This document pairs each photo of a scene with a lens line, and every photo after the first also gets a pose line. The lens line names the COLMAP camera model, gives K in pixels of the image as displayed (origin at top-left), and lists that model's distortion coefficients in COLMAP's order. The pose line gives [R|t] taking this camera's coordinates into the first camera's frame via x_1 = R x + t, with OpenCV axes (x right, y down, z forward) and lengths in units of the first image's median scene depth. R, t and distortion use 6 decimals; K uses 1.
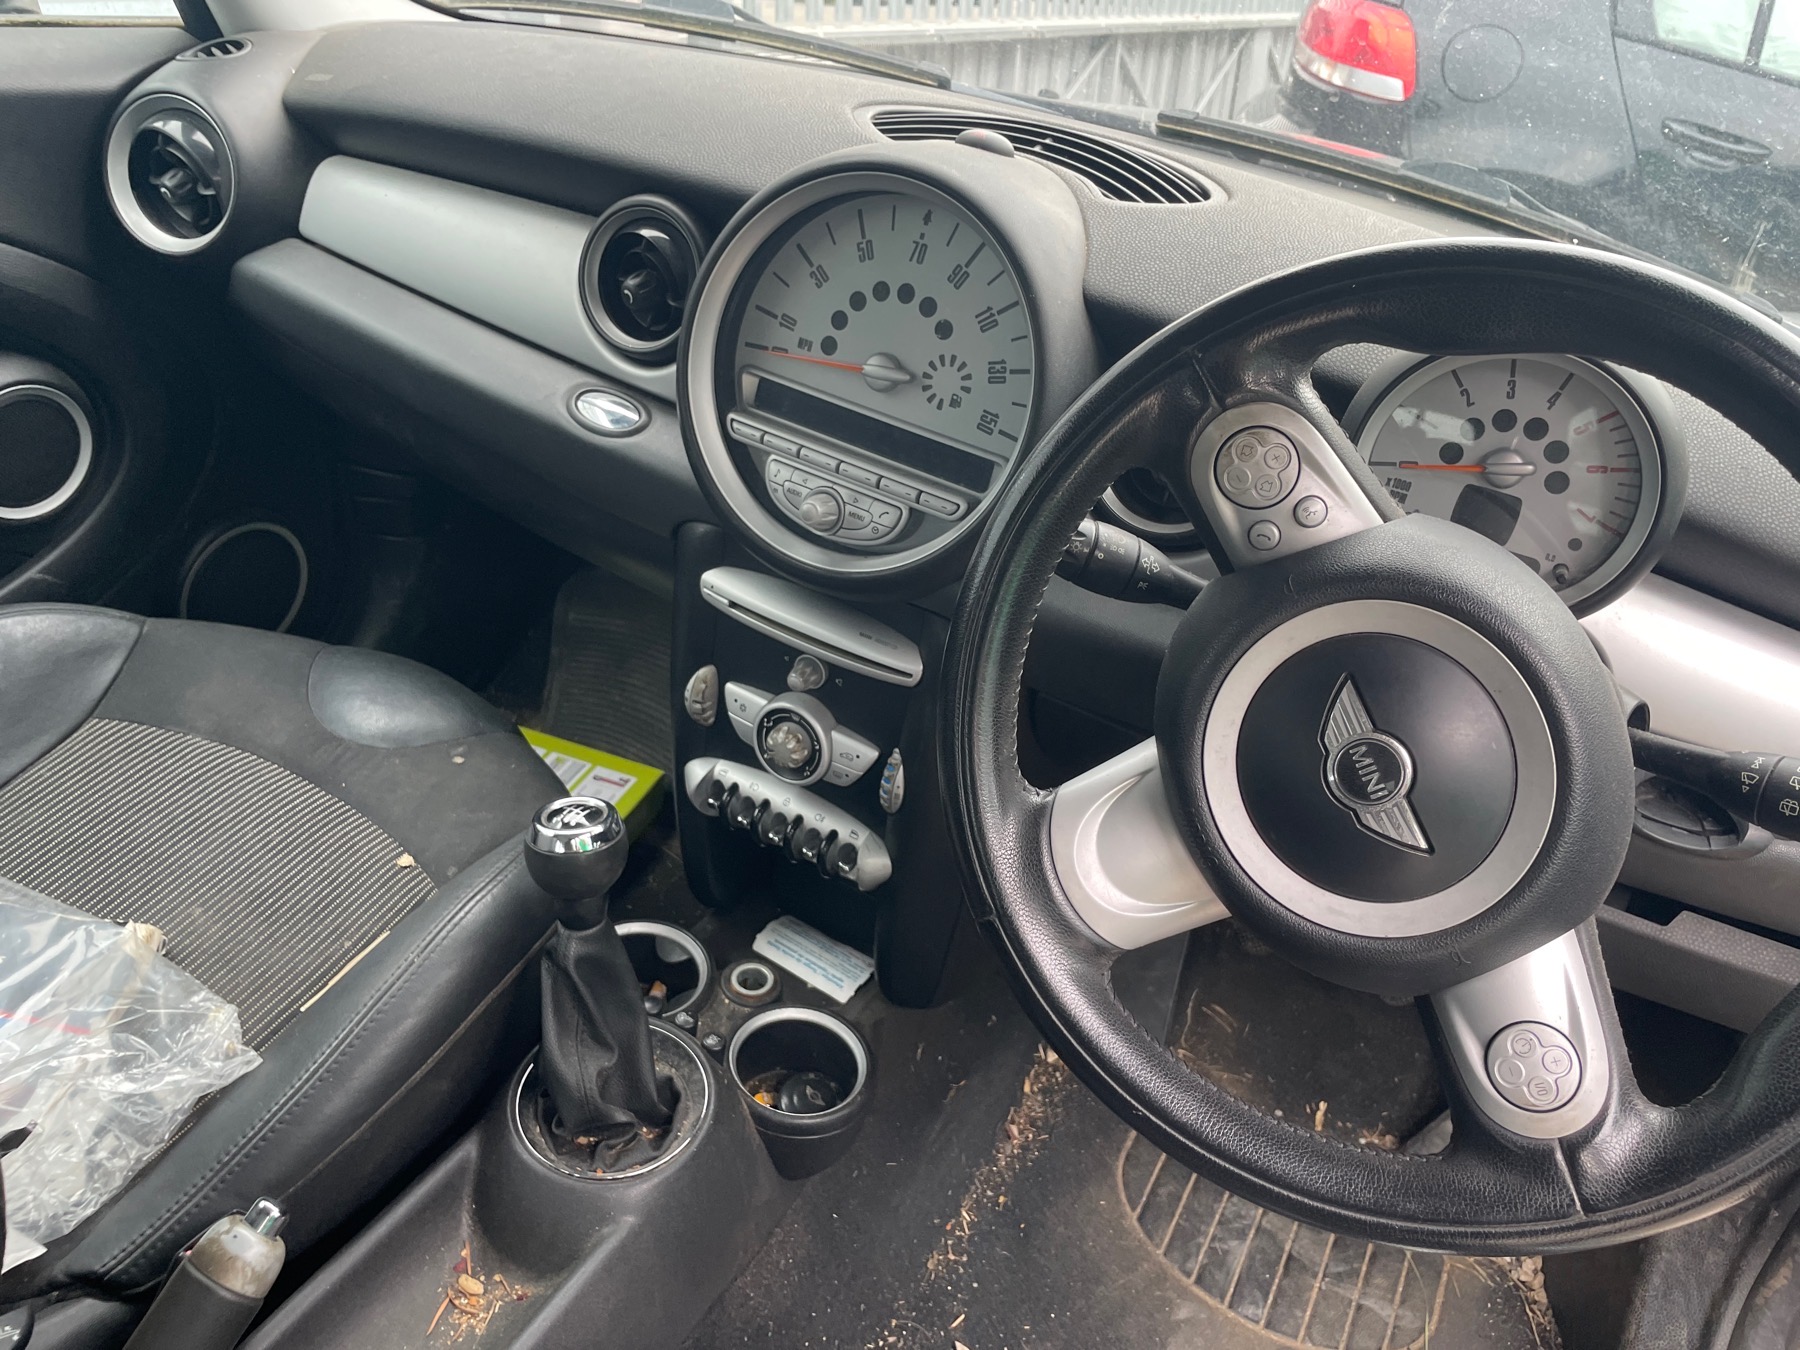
lens RADIAL K [[1369.8, 0, 900.0], [0, 1369.8, 675.0], [0, 0, 1]] dist [0.087816, -0.129036]
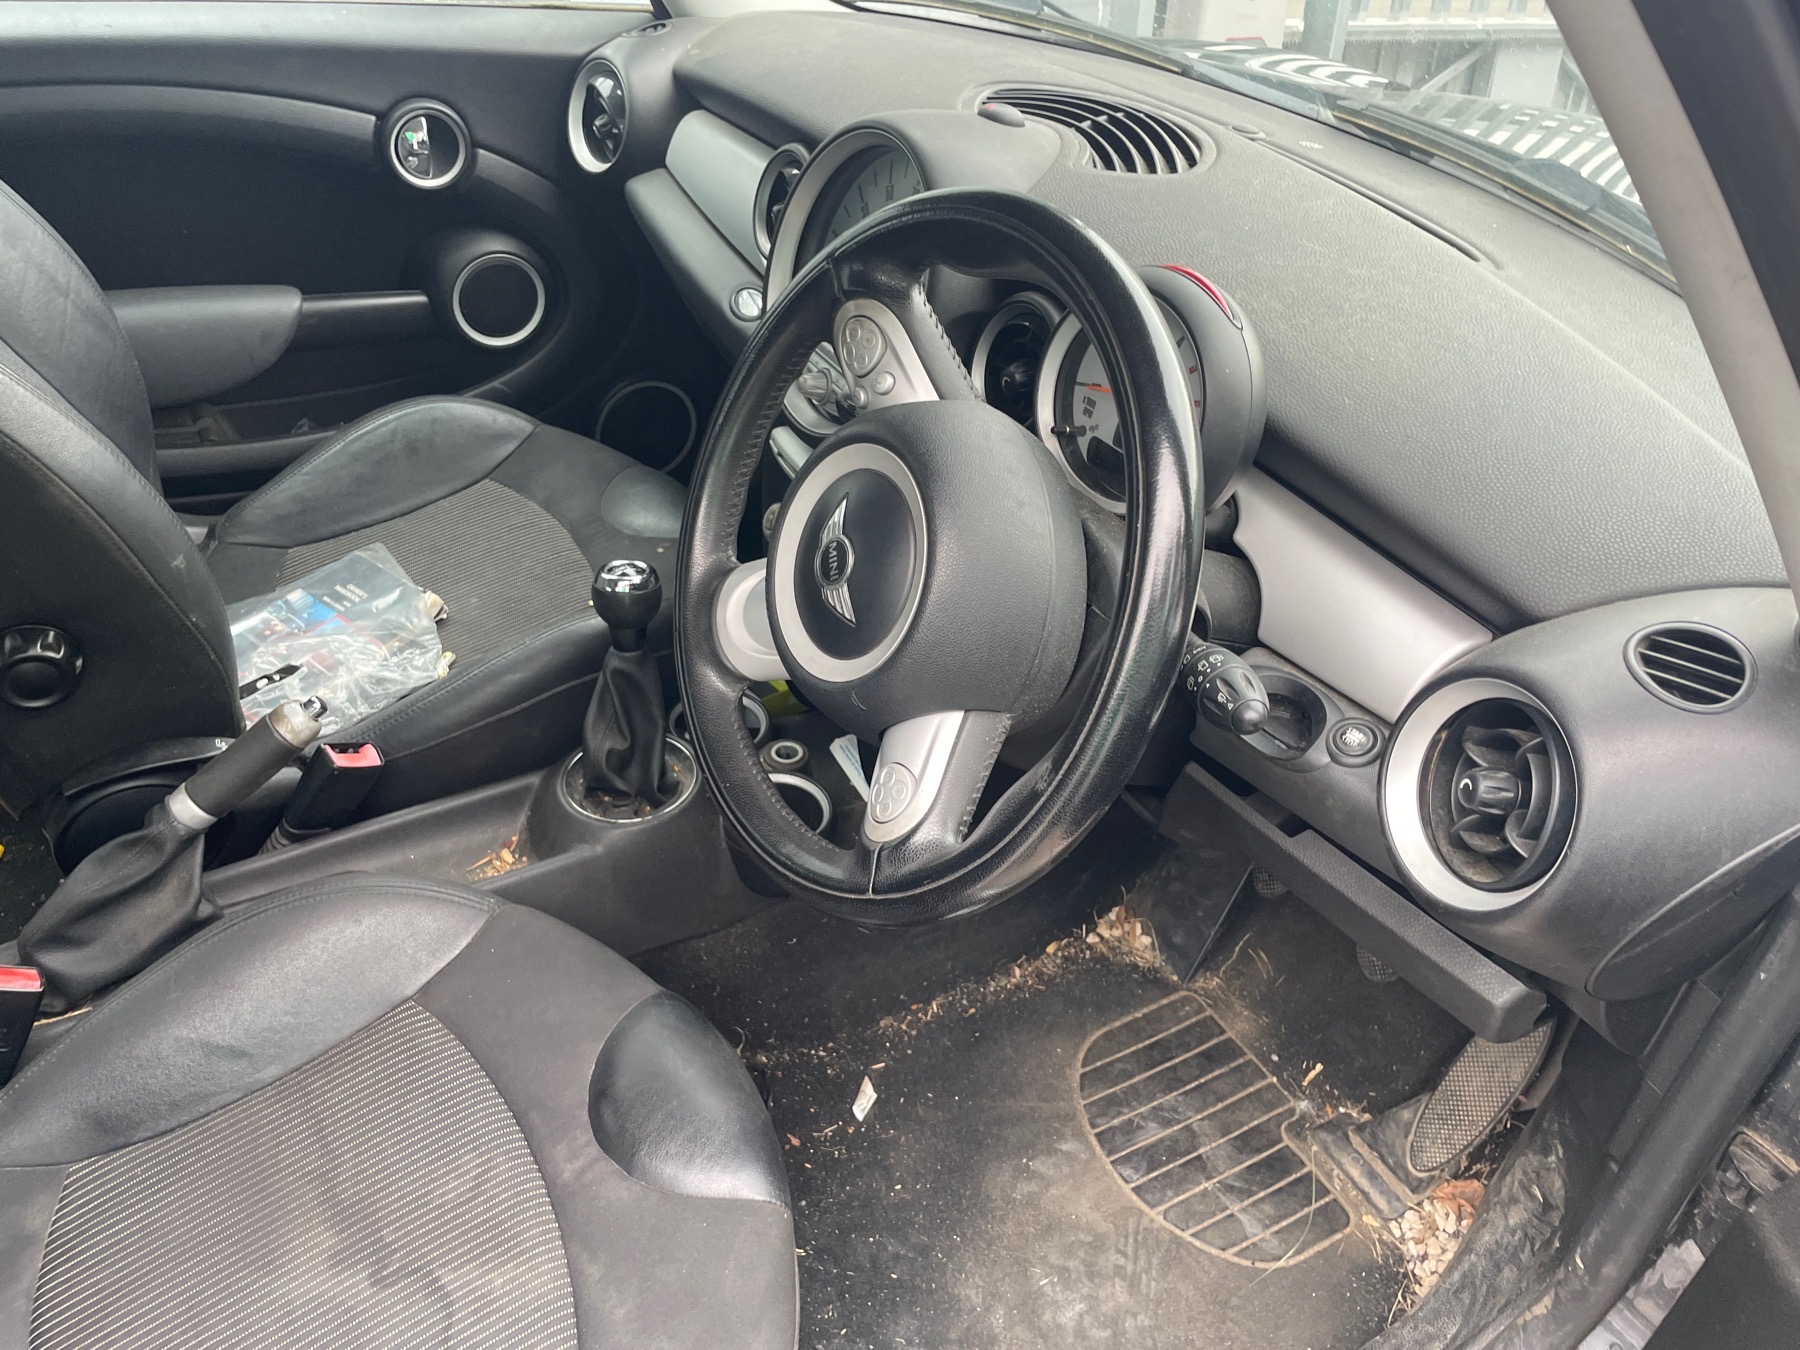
lens RADIAL K [[1356.3, 0, 873.6], [0, 1356.3, 700.0], [0, 0, 1]] dist [0.102143, -0.128309]
pose [[0.848464, 0.245165, -0.469046, 0.598425], [-0.233930, 0.968690, 0.083162, 0.046634], [0.474749, 0.039164, 0.879250, -0.116239]]
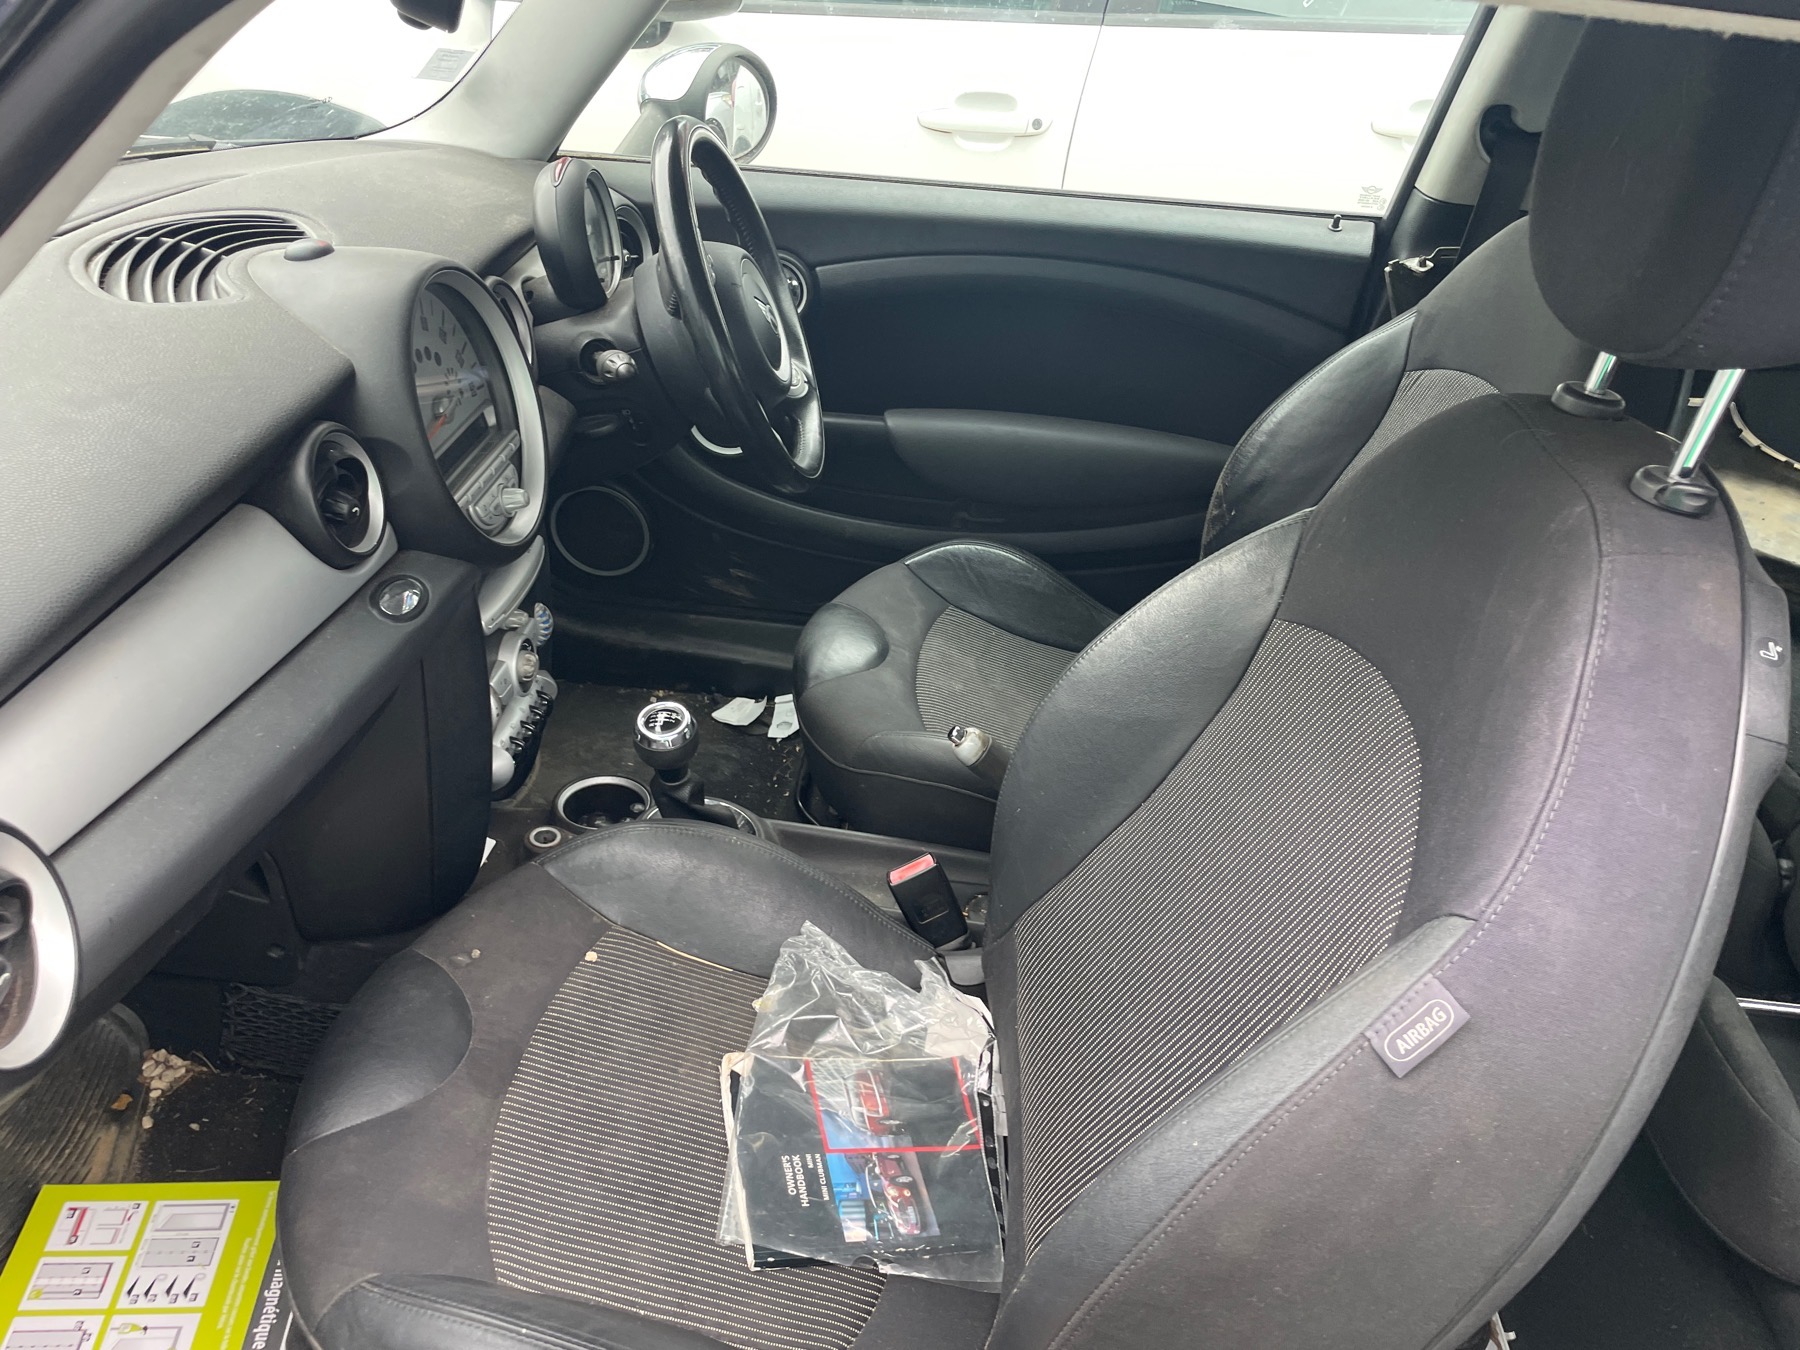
lens RADIAL K [[1356.3, 0, 873.6], [0, 1356.3, 700.0], [0, 0, 1]] dist [0.102143, -0.128309]
pose [[-0.387804, -0.646349, 0.657146, -1.110909], [0.358867, 0.550811, 0.753540, -0.819414], [-0.849013, 0.528054, 0.018346, 0.652974]]
